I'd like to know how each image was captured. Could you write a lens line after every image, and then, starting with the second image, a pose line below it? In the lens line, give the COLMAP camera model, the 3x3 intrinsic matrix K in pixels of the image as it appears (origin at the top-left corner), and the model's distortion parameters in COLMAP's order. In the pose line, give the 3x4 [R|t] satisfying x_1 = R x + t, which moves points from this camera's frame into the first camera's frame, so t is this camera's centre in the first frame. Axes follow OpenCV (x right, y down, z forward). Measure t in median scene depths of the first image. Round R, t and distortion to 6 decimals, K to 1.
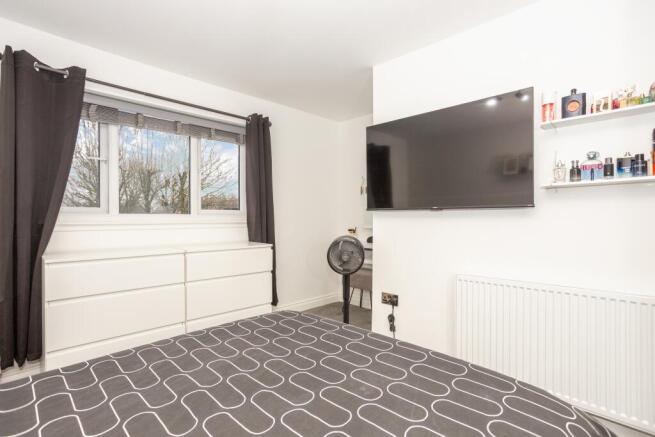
lens RADIAL K [[318.4, 0, 326.0], [0, 318.4, 218.5], [0, 0, 1]] dist [-0.009461, 0.003512]
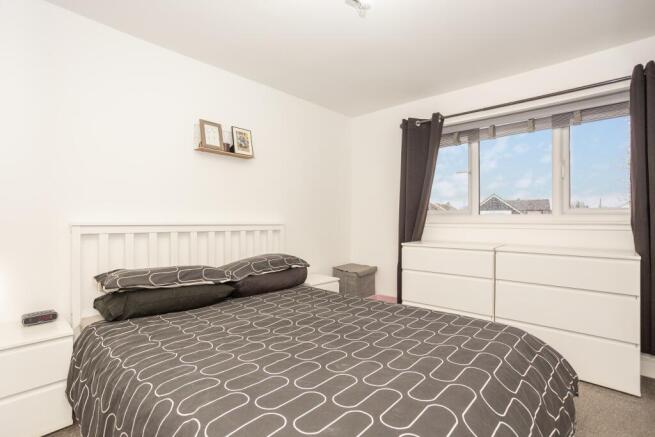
lens RADIAL K [[318.4, 0, 331.6], [0, 318.4, 218.6], [0, 0, 1]] dist [-0.009461, 0.003512]
pose [[0.066317, -0.013276, -0.997710, 0.570493], [-0.007002, 0.999881, -0.013770, 0.021300], [0.997774, 0.007899, 0.066216, 0.412067]]
